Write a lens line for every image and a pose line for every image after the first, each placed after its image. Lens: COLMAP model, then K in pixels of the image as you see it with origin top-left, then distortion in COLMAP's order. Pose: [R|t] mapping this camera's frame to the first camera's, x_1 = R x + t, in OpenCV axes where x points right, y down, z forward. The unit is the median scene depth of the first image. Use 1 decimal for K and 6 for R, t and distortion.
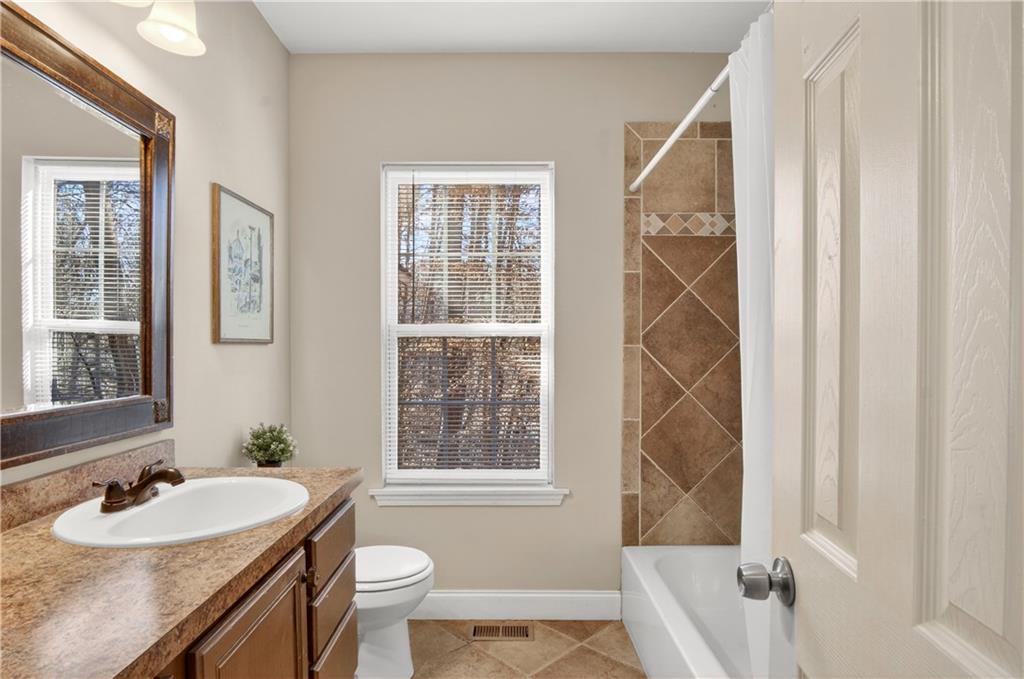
lens RADIAL K [[558.4, 0, 512.0], [0, 558.4, 339.5], [0, 0, 1]] dist [-0.000106, 0.000657]
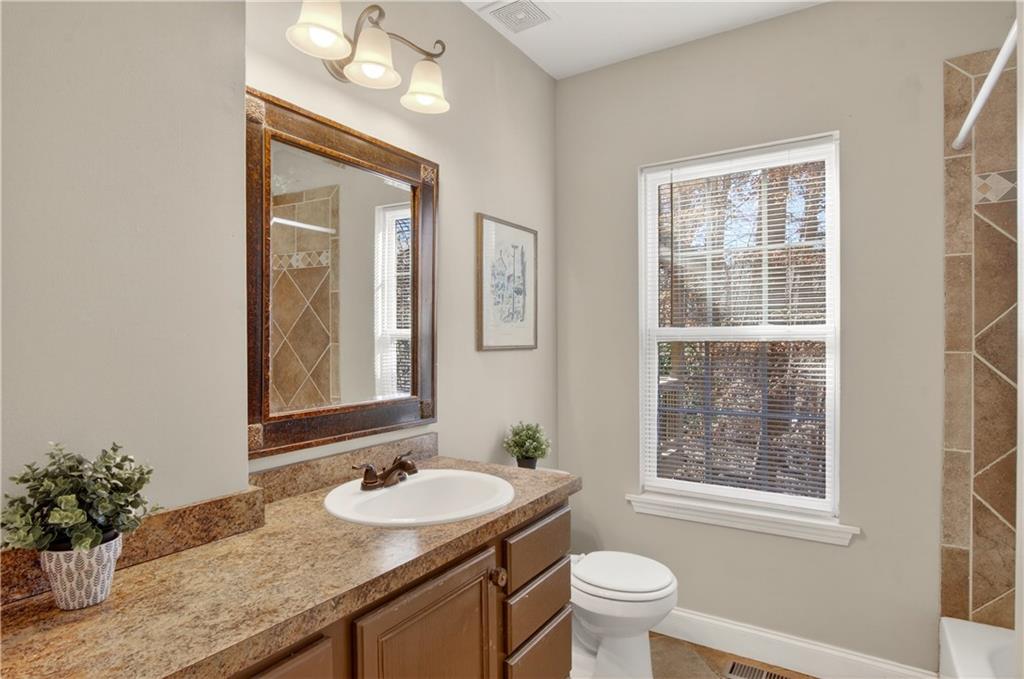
lens RADIAL K [[556.2, 0, 512.7], [0, 556.2, 331.0], [0, 0, 1]] dist [-0.004555, -0.000249]
pose [[0.846952, -0.012345, -0.531526, 0.121771], [0.009403, 0.999922, -0.008239, -0.020554], [0.531586, 0.001980, 0.847002, 0.050321]]
